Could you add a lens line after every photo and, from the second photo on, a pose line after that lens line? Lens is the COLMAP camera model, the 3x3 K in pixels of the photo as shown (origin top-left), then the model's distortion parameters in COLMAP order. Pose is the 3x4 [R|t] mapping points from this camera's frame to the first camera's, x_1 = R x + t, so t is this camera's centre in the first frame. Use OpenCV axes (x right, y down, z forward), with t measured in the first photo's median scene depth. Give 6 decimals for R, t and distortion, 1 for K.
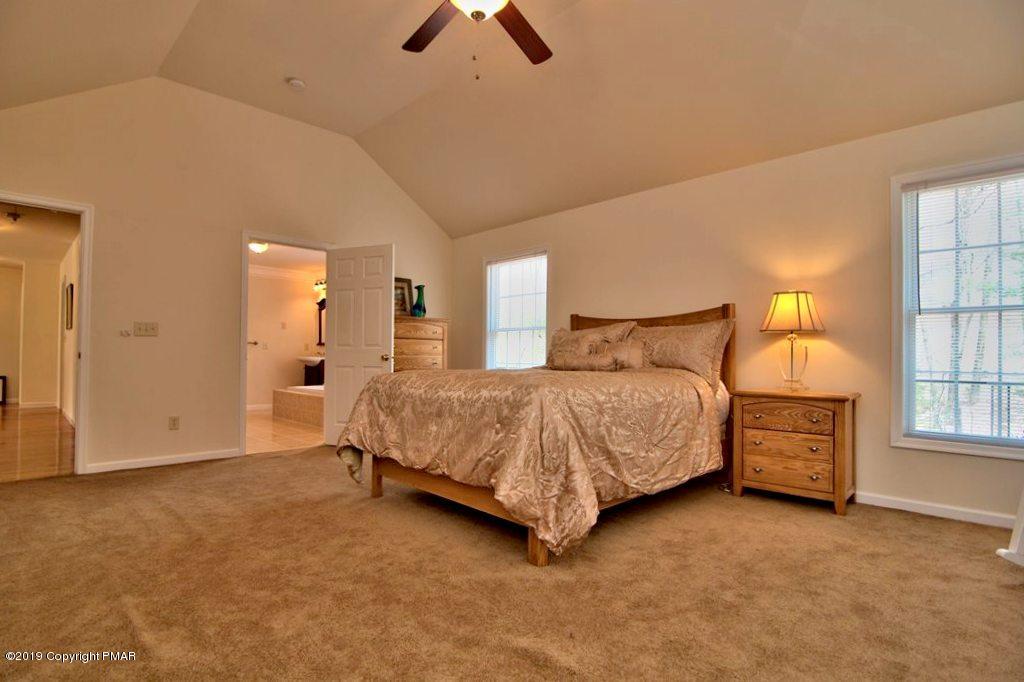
lens RADIAL K [[494.9, 0, 506.7], [0, 494.9, 346.7], [0, 0, 1]] dist [-0.019033, -0.000687]
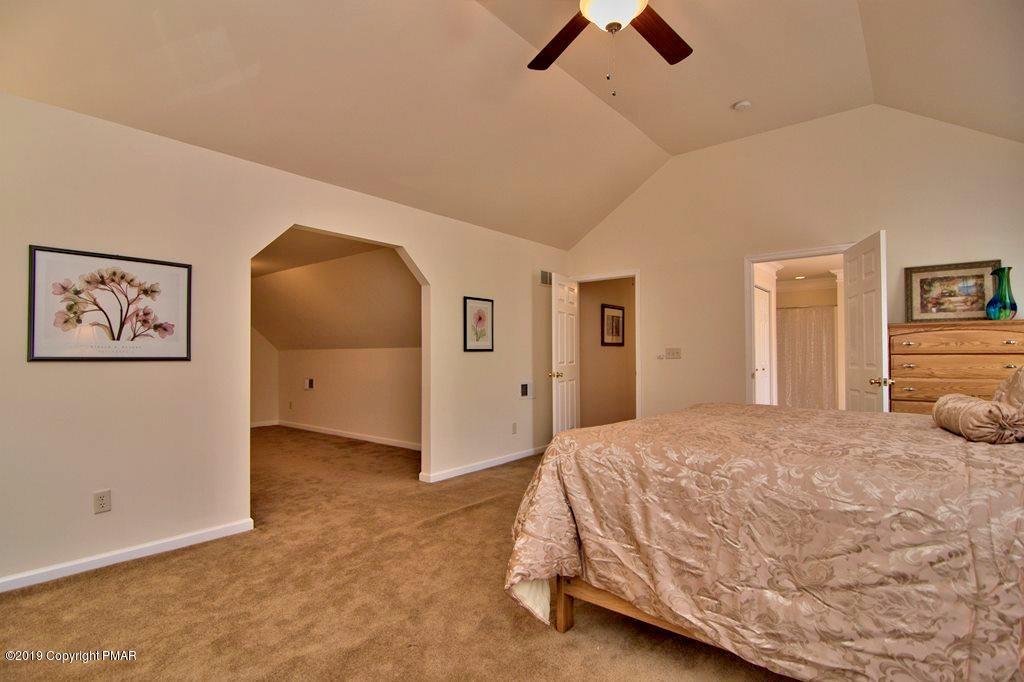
lens RADIAL K [[487.5, 0, 510.5], [0, 487.5, 347.4], [0, 0, 1]] dist [-0.020804, -0.001356]
pose [[0.148921, -0.024197, -0.988553, 0.742798], [0.019219, 0.999583, -0.021572, -0.046915], [0.988662, -0.015786, 0.149324, 0.611421]]
